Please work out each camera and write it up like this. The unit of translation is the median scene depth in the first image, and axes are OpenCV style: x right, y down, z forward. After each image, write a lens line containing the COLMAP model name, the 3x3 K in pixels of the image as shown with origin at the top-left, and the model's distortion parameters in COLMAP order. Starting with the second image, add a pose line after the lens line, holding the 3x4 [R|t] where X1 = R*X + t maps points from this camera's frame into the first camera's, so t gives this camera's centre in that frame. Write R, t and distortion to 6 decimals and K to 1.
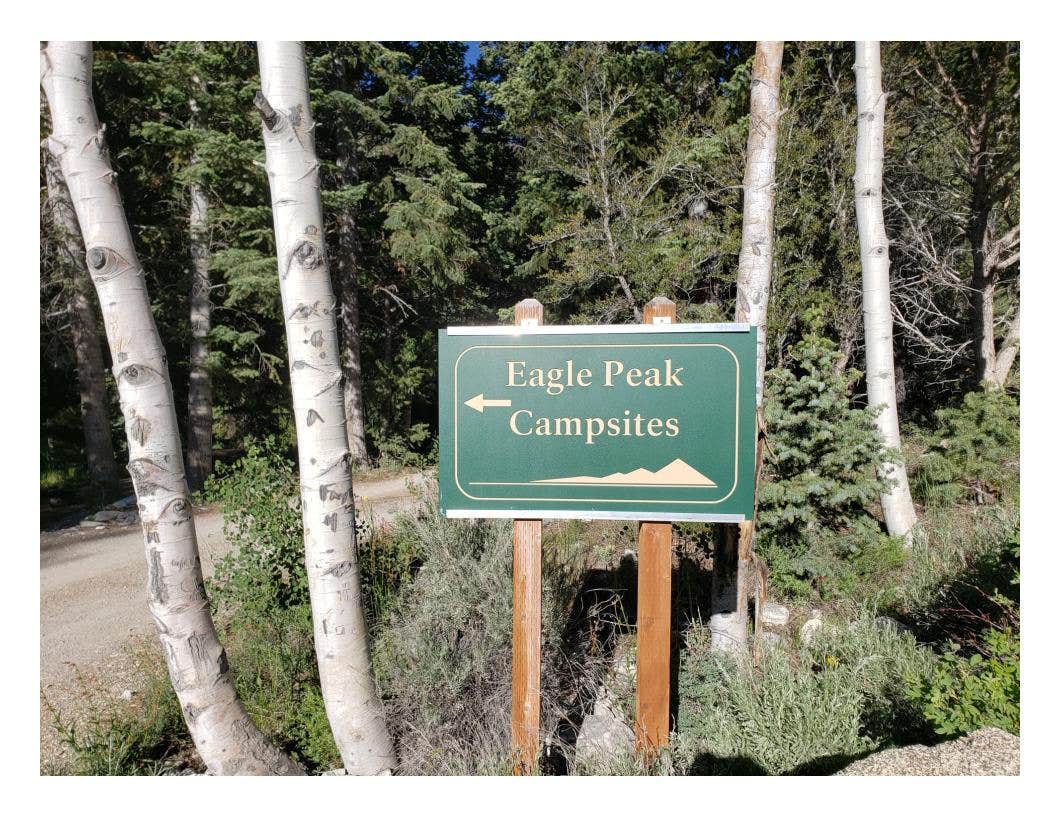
lens RADIAL K [[832.0, 0, 528.0], [0, 832.0, 408.0], [0, 0, 1]] dist [0.114644, -0.075266]
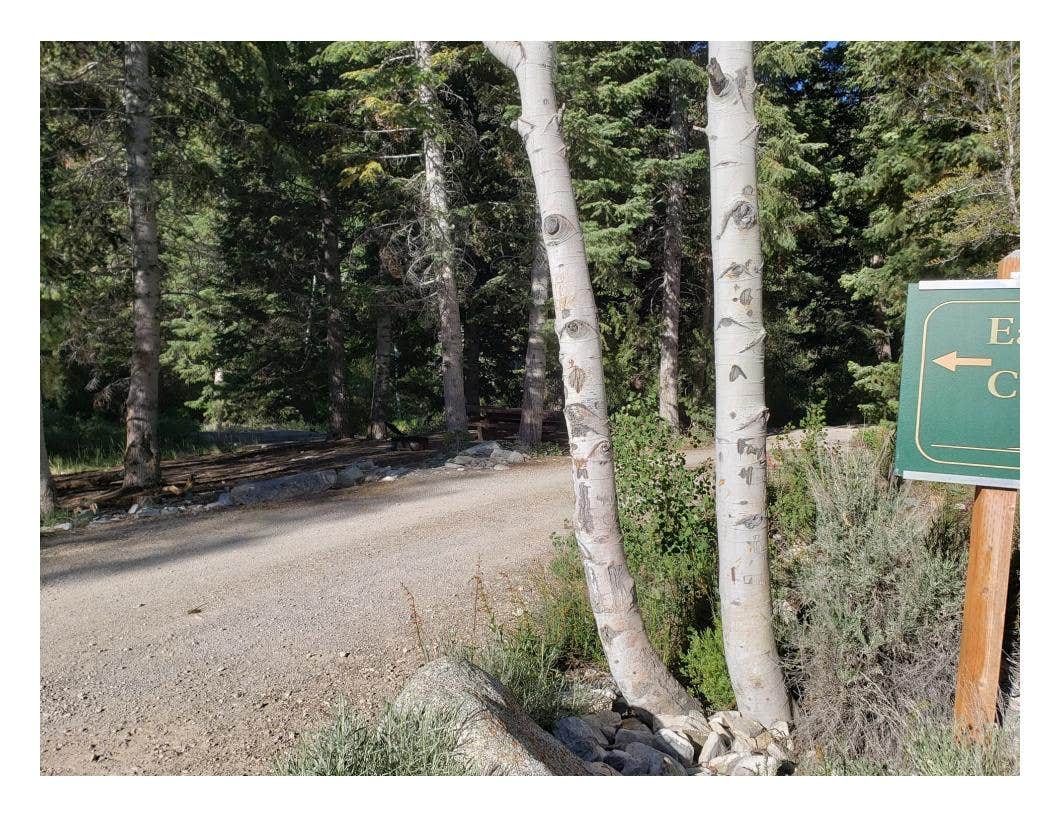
lens RADIAL K [[832.0, 0, 528.0], [0, 832.0, 408.0], [0, 0, 1]] dist [0.114644, -0.075266]
pose [[0.939768, 0.057452, -0.336949, -0.139962], [-0.046205, 0.998077, 0.041311, 0.022521], [0.338674, -0.023254, 0.940616, -0.061774]]
